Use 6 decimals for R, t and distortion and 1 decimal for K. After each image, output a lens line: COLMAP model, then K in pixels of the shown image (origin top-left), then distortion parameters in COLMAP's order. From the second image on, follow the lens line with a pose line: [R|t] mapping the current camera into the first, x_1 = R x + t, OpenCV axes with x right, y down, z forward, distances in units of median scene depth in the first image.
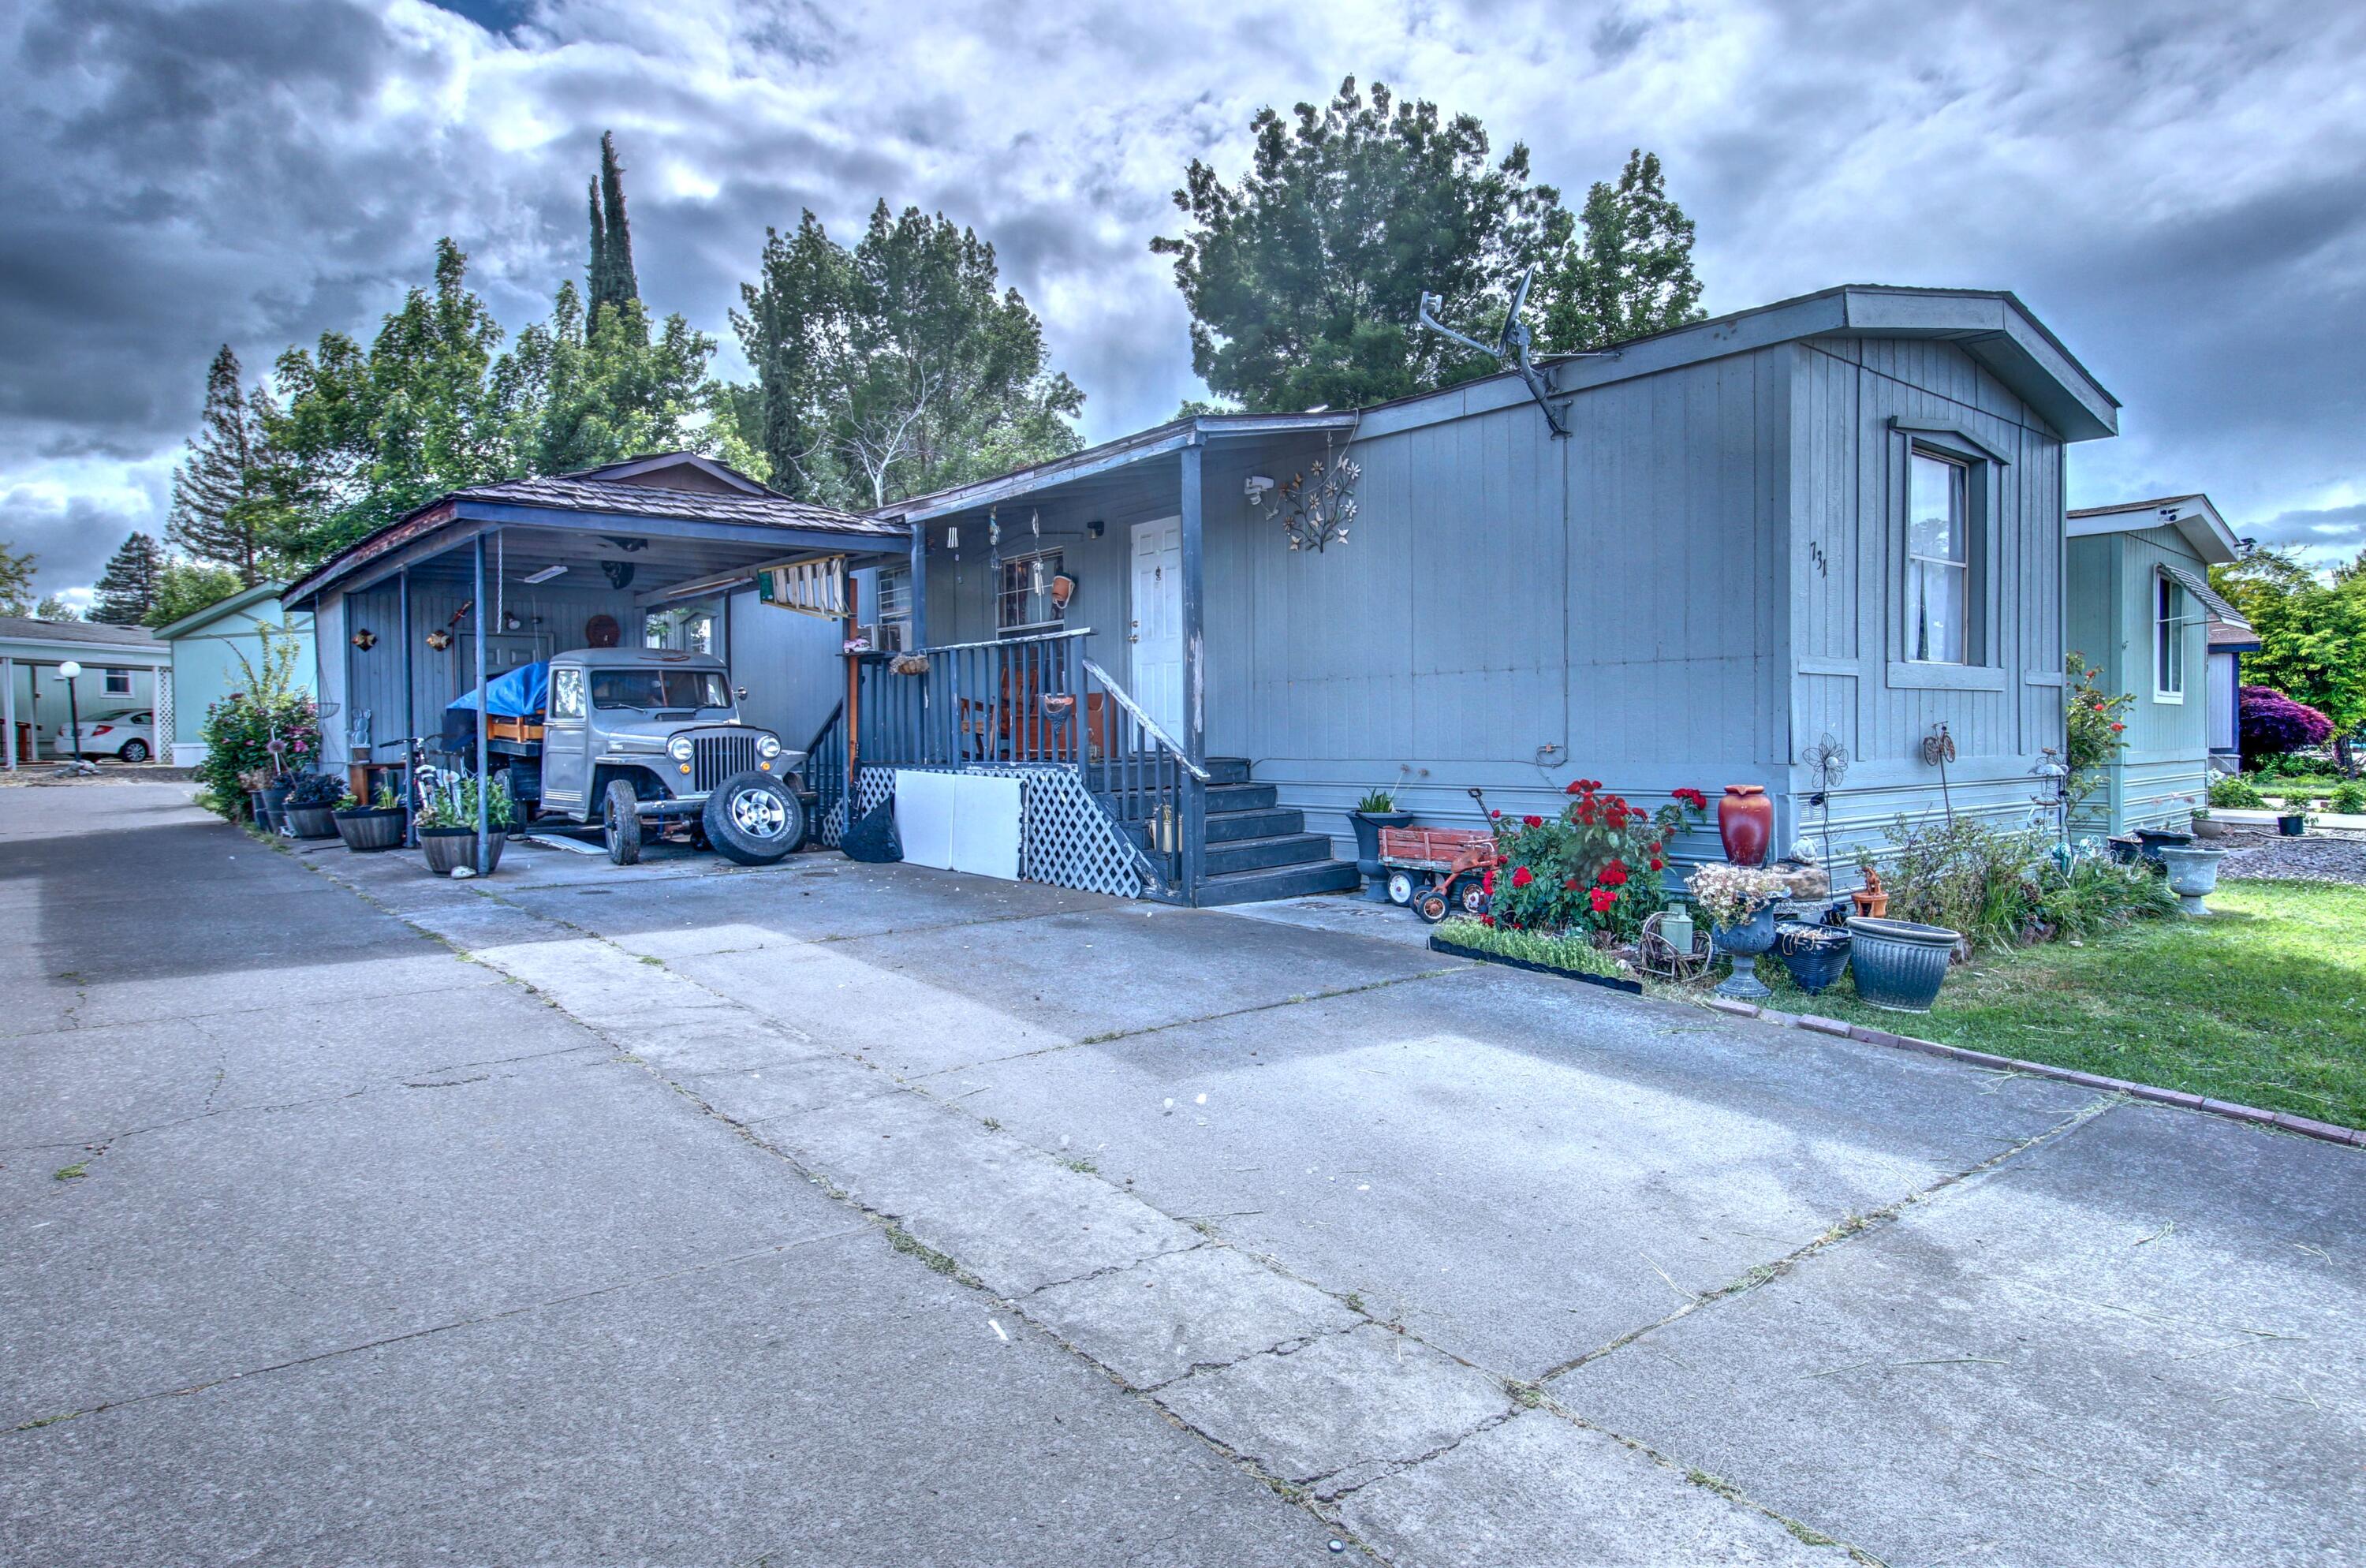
lens RADIAL K [[1392.9, 0, 1181.4], [0, 1392.9, 776.3], [0, 0, 1]] dist [0.007223, -0.012060]
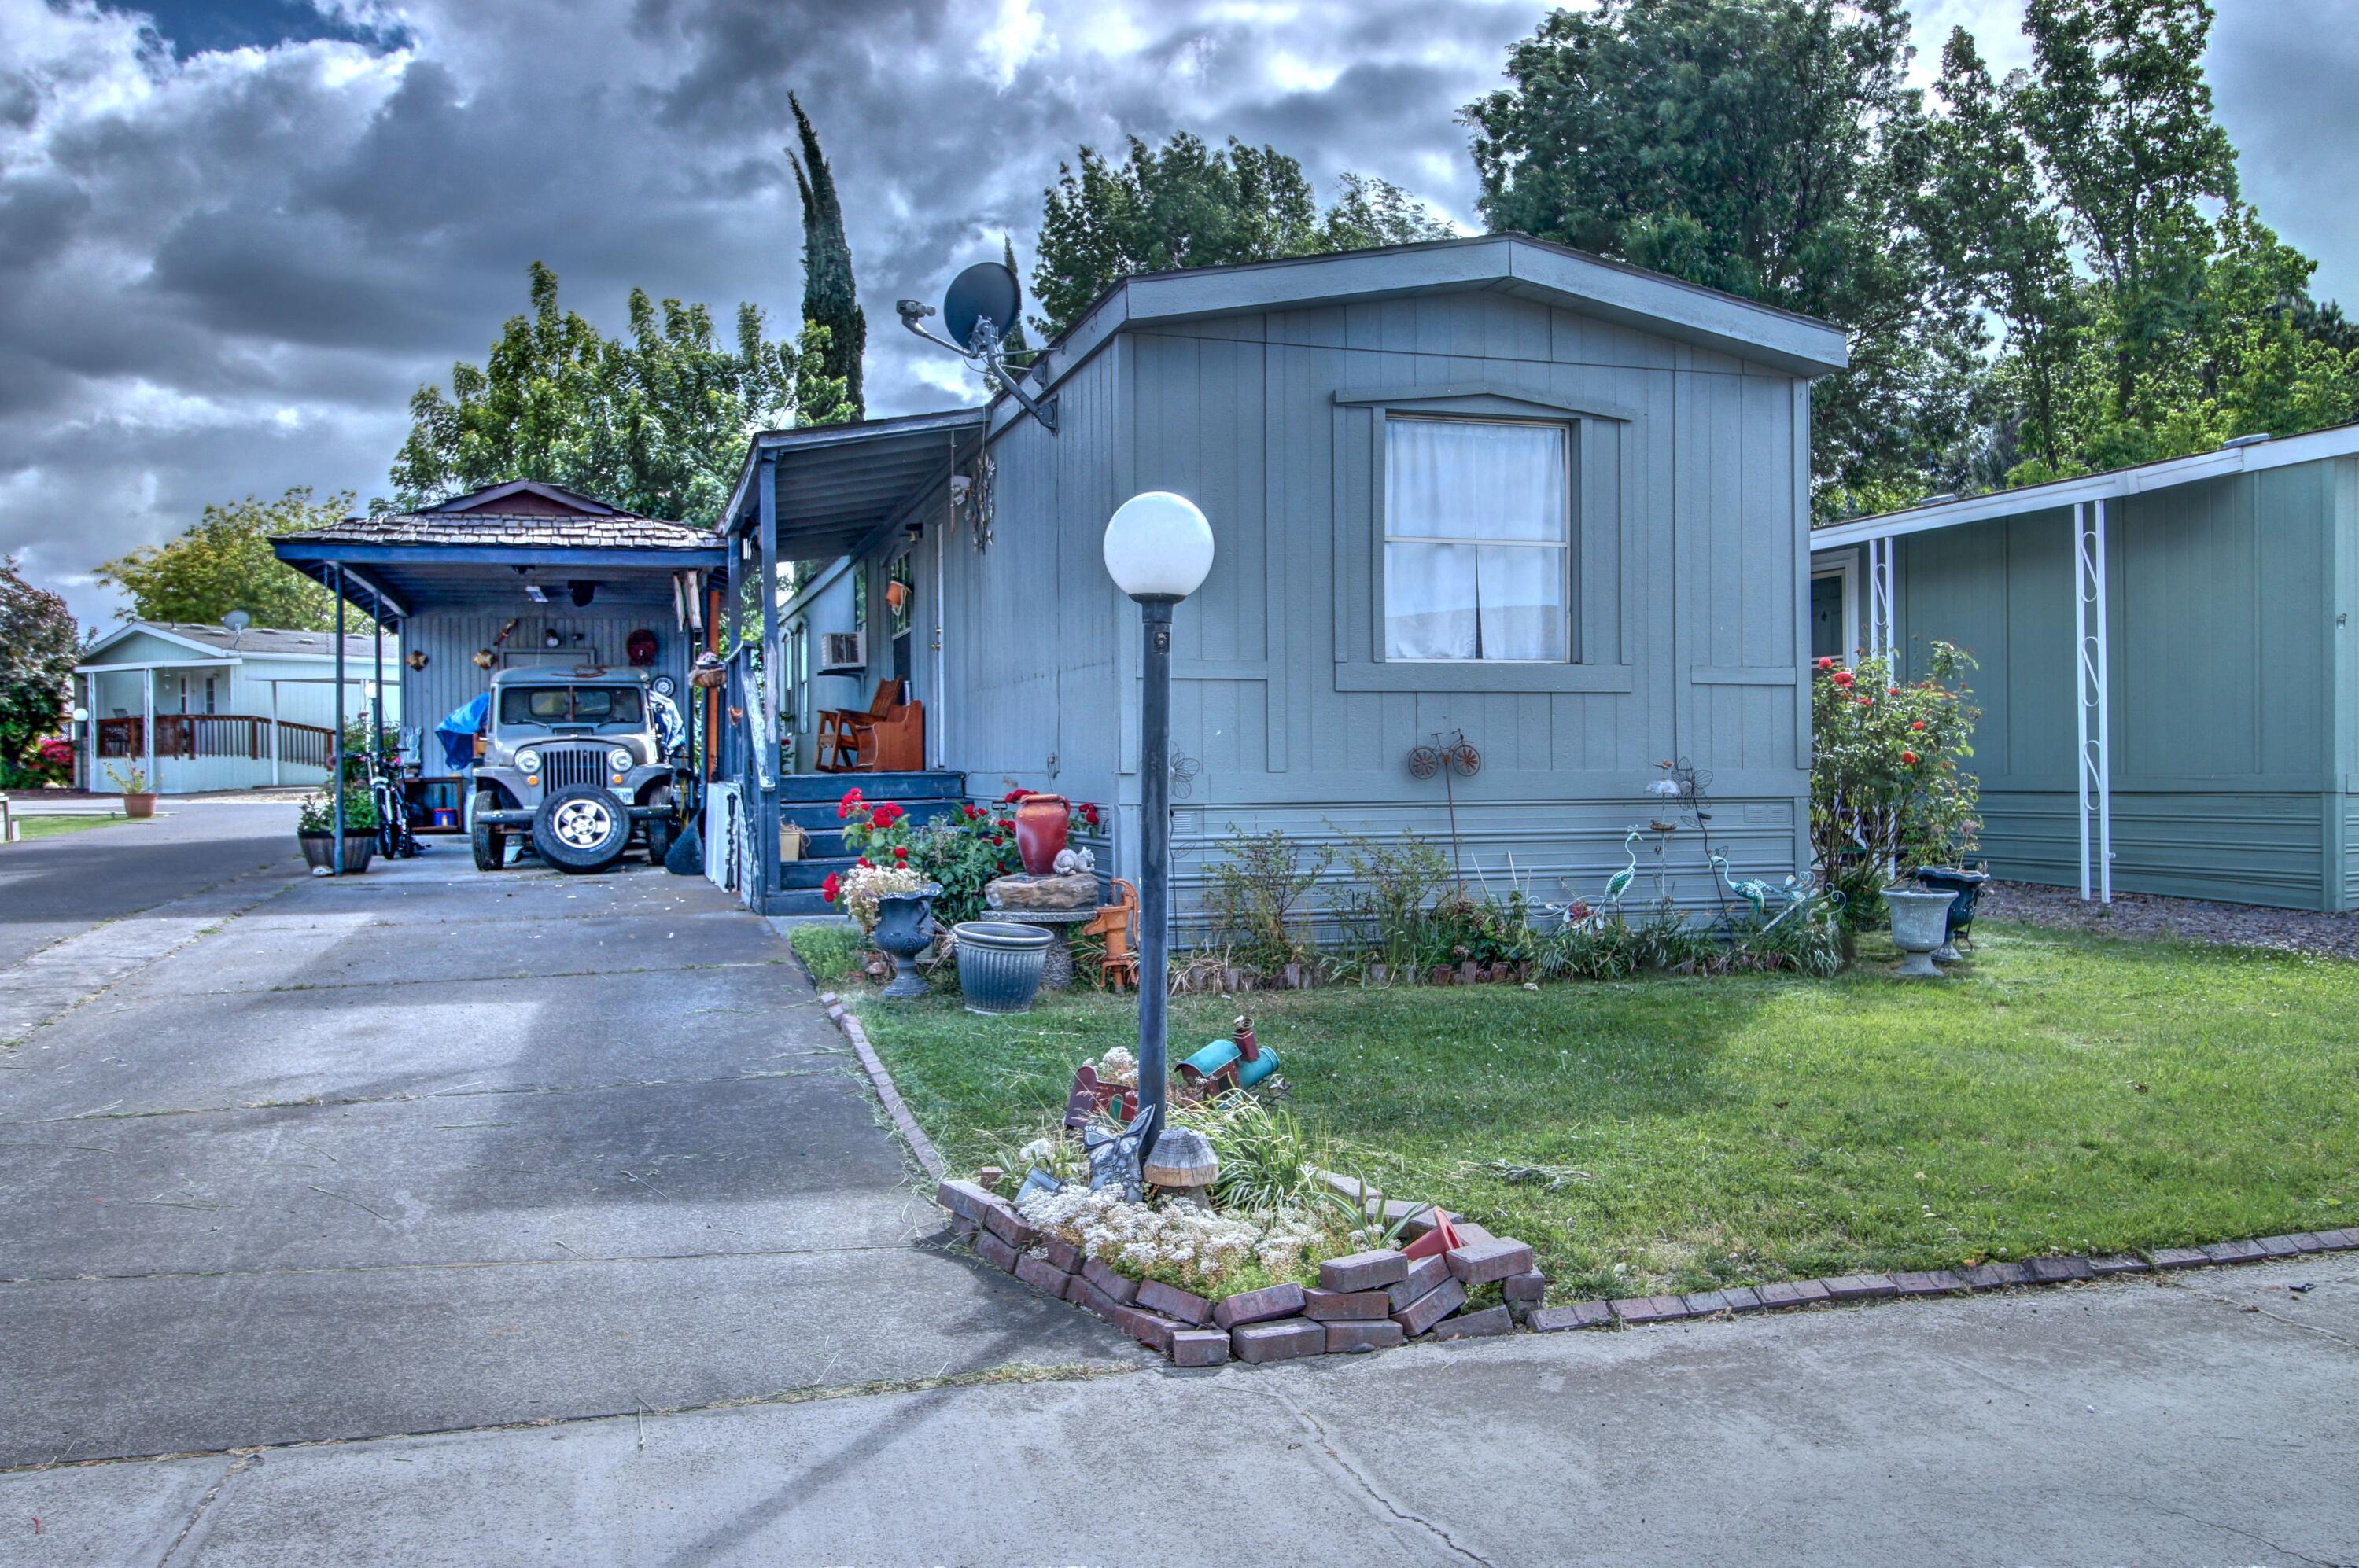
lens RADIAL K [[1889.3, 0, 1180.9], [0, 1889.3, 777.4], [0, 0, 1]] dist [-0.008512, -0.004477]
pose [[0.910080, 0.004442, -0.414410, 0.619178], [-0.011512, 0.999828, -0.014564, 0.006792], [0.414274, 0.018025, 0.909974, -0.081441]]
